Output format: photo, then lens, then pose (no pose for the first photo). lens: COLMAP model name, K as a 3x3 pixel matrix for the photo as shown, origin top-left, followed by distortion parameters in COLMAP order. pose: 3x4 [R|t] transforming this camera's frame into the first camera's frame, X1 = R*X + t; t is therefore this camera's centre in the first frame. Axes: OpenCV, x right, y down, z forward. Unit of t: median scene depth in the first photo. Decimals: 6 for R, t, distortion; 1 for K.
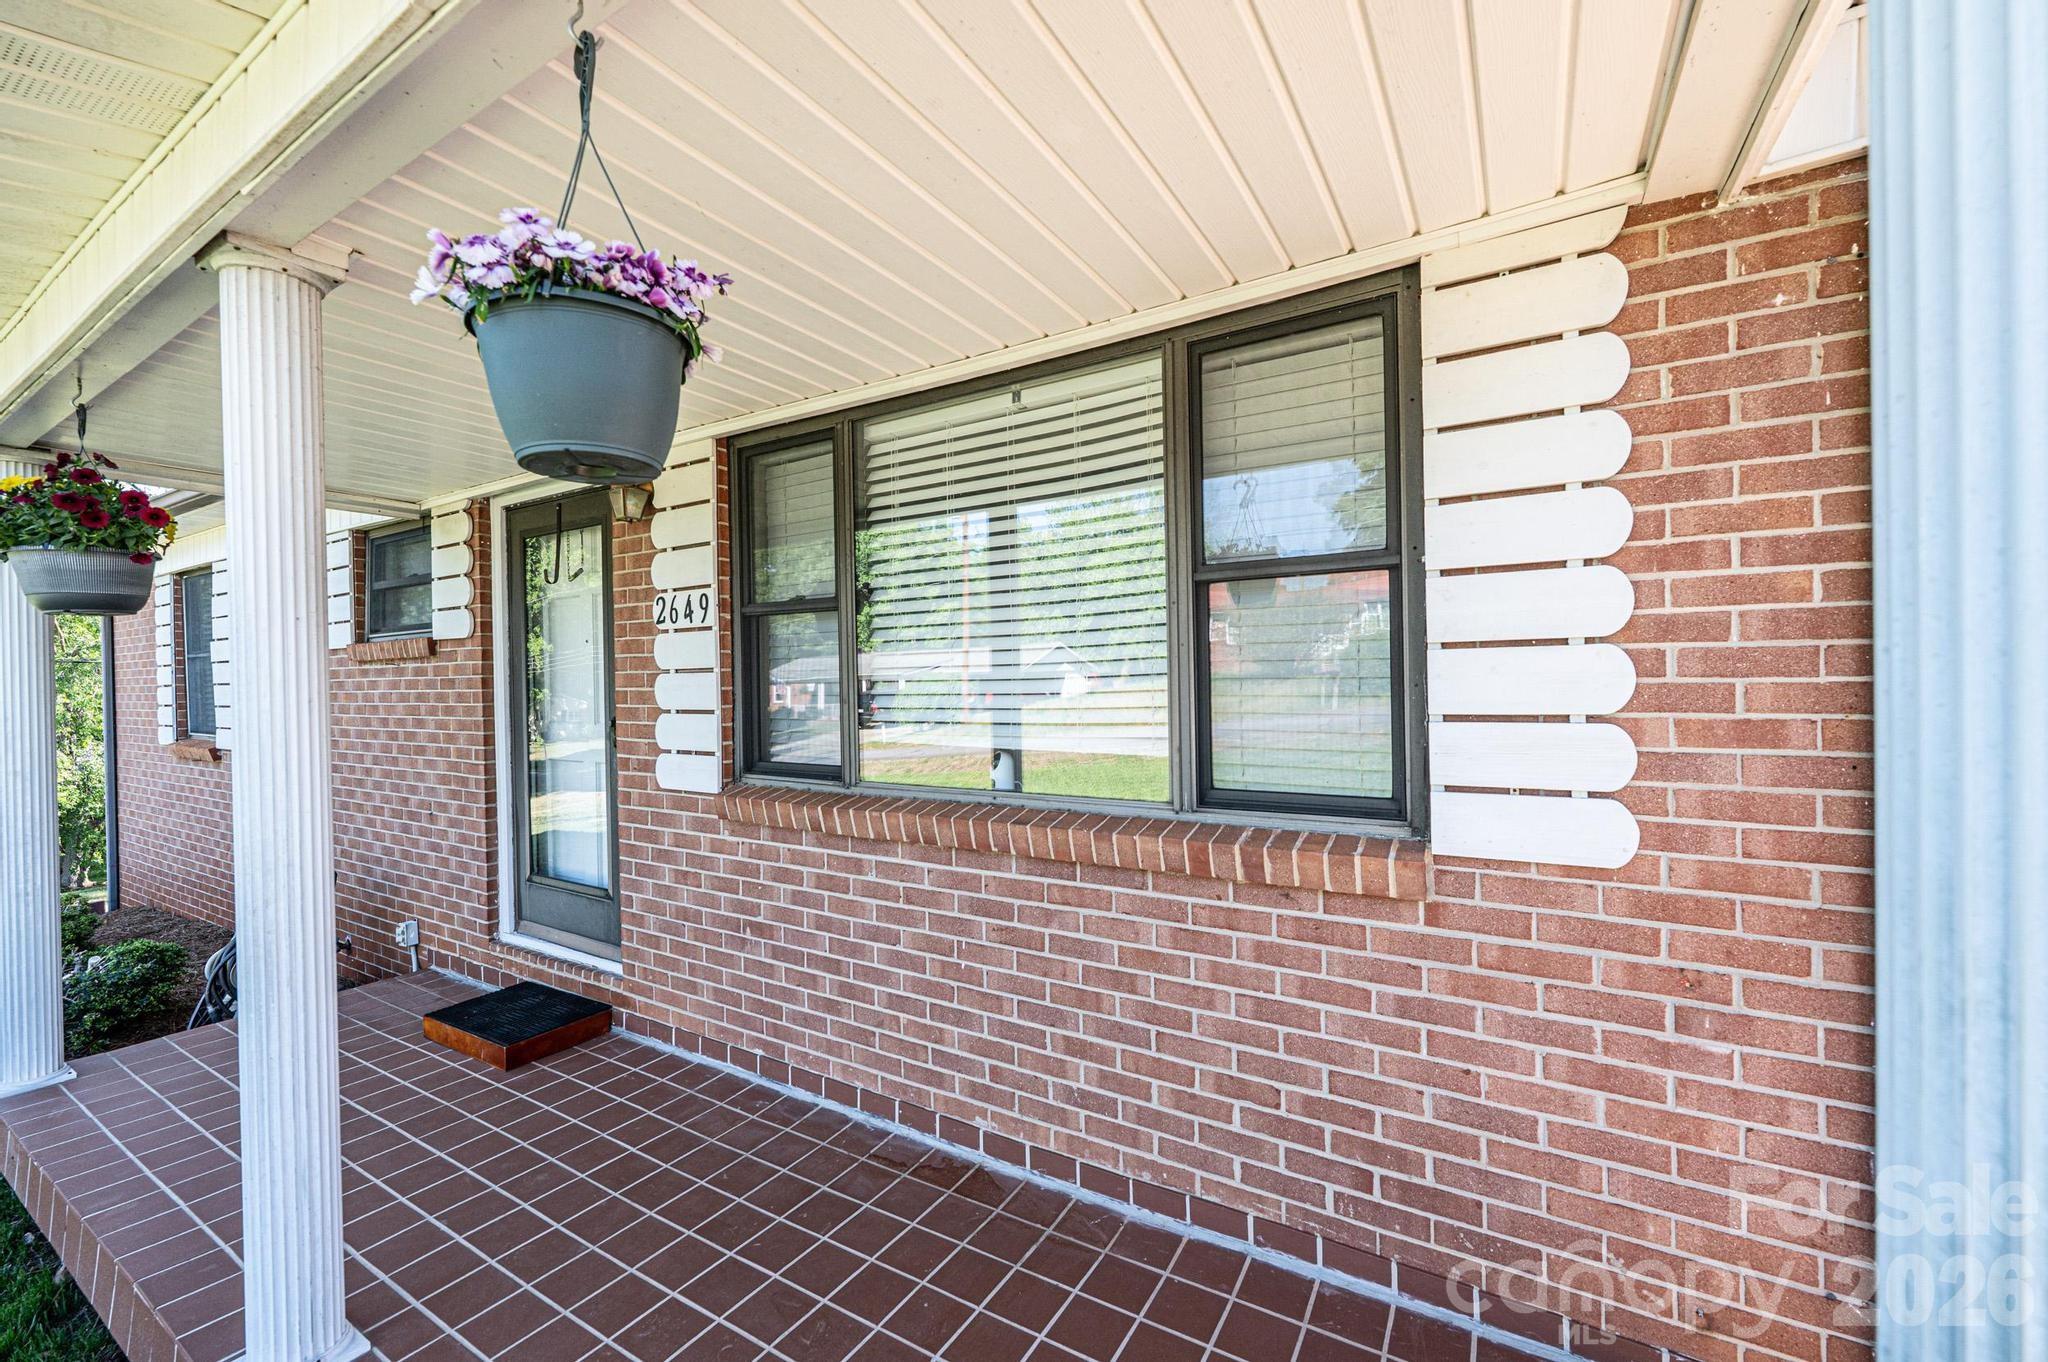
lens RADIAL K [[819.4, 0, 1031.2], [0, 819.4, 680.8], [0, 0, 1]] dist [-0.000092, 0.000073]
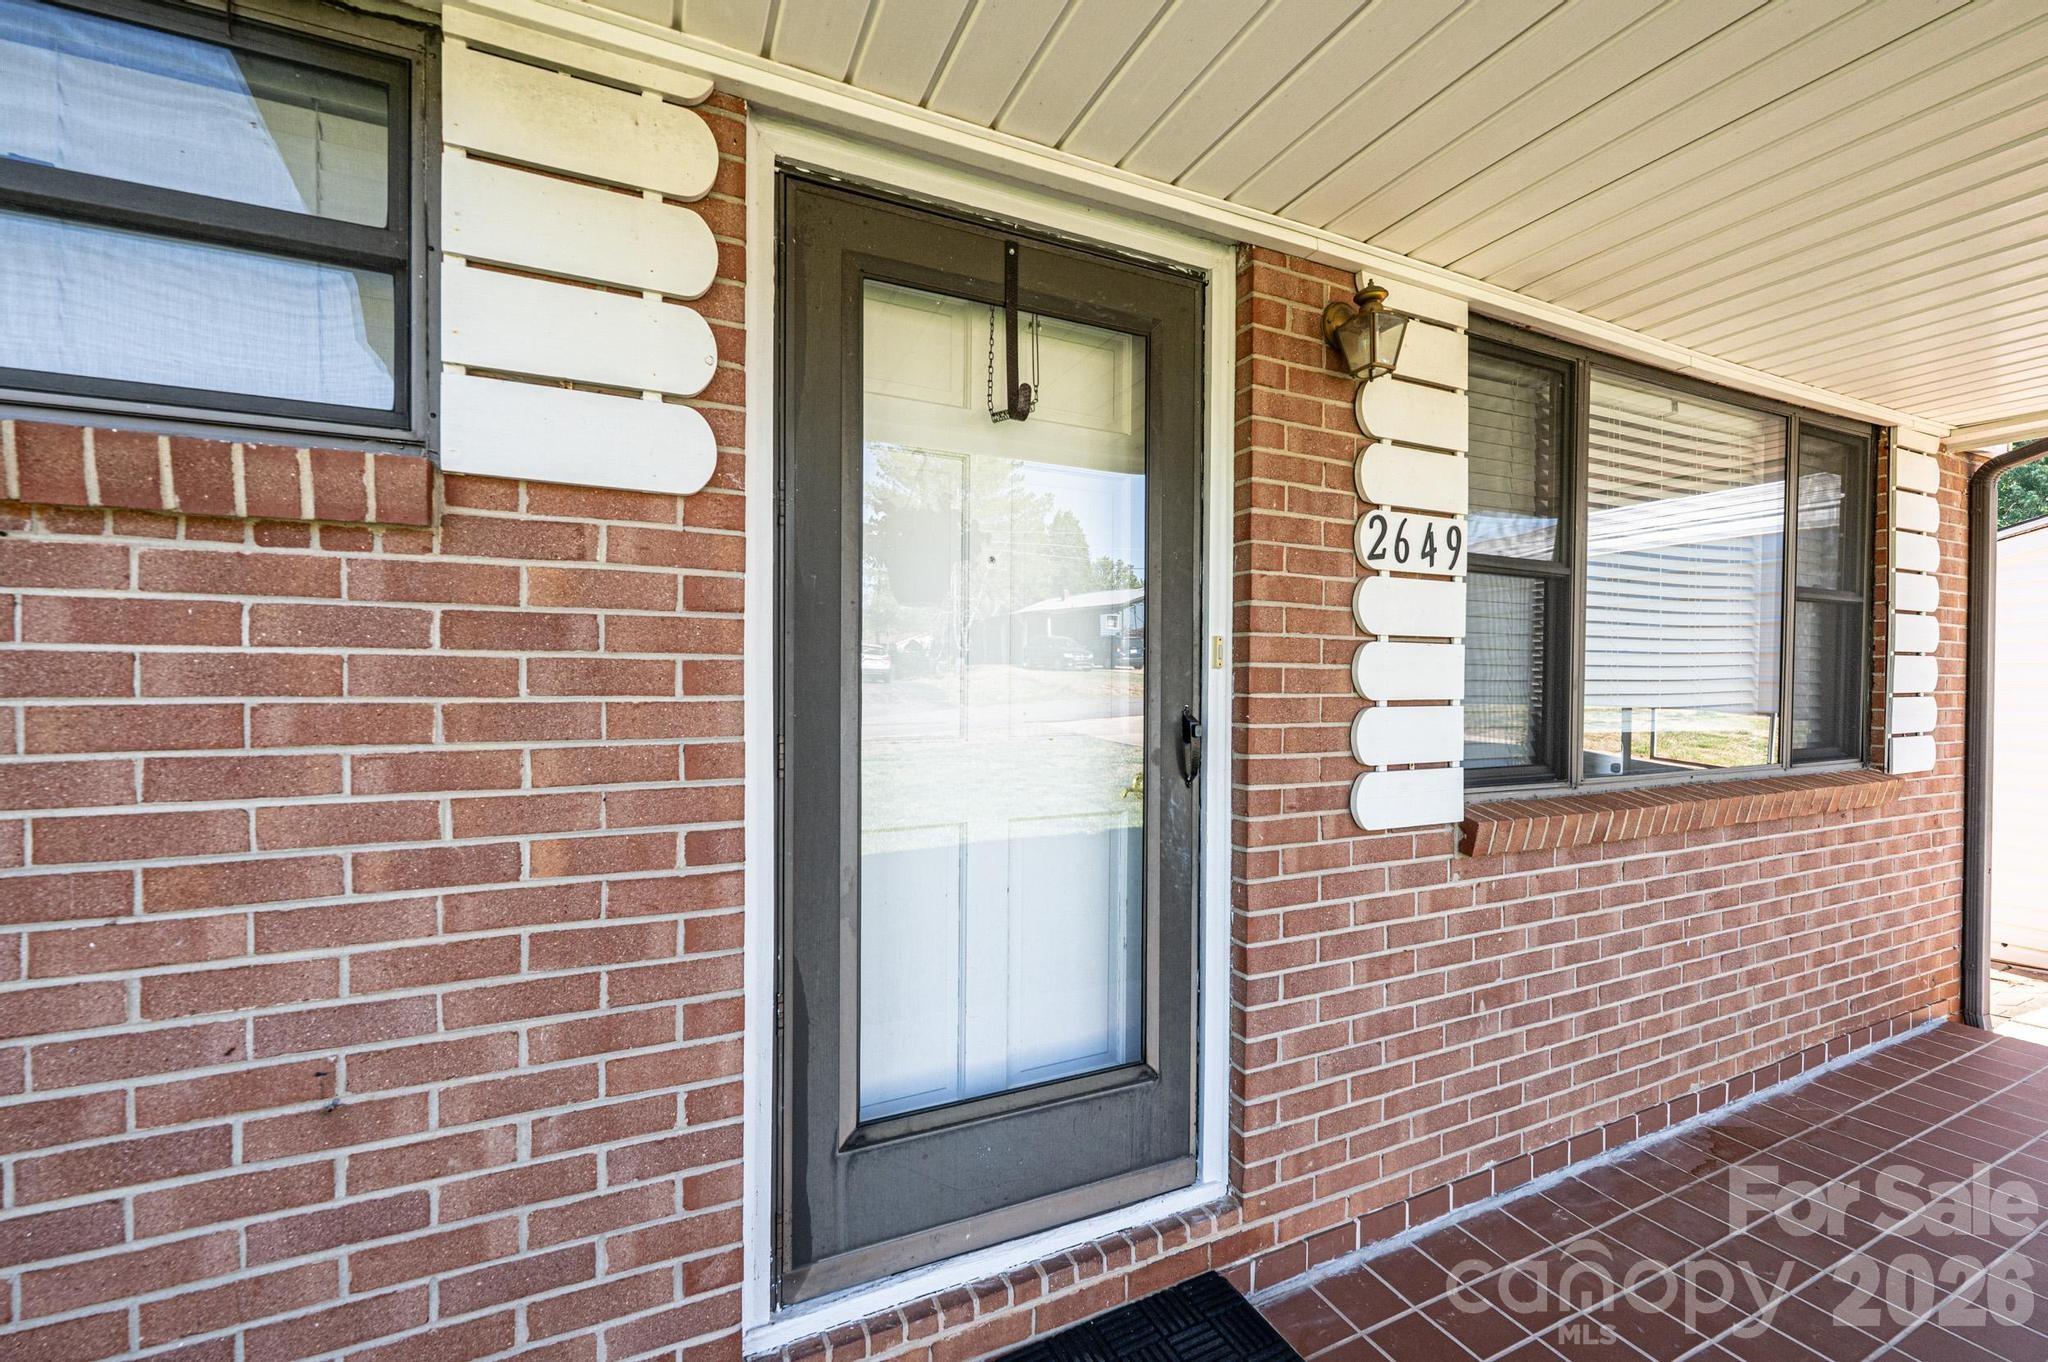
lens RADIAL K [[819.4, 0, 1031.2], [0, 819.4, 680.8], [0, 0, 1]] dist [-0.000092, 0.000073]
pose [[0.554596, 0.012629, 0.832024, -1.108909], [-0.013258, 0.999892, -0.006340, 0.027813], [-0.832014, -0.007515, 0.554704, 0.884027]]
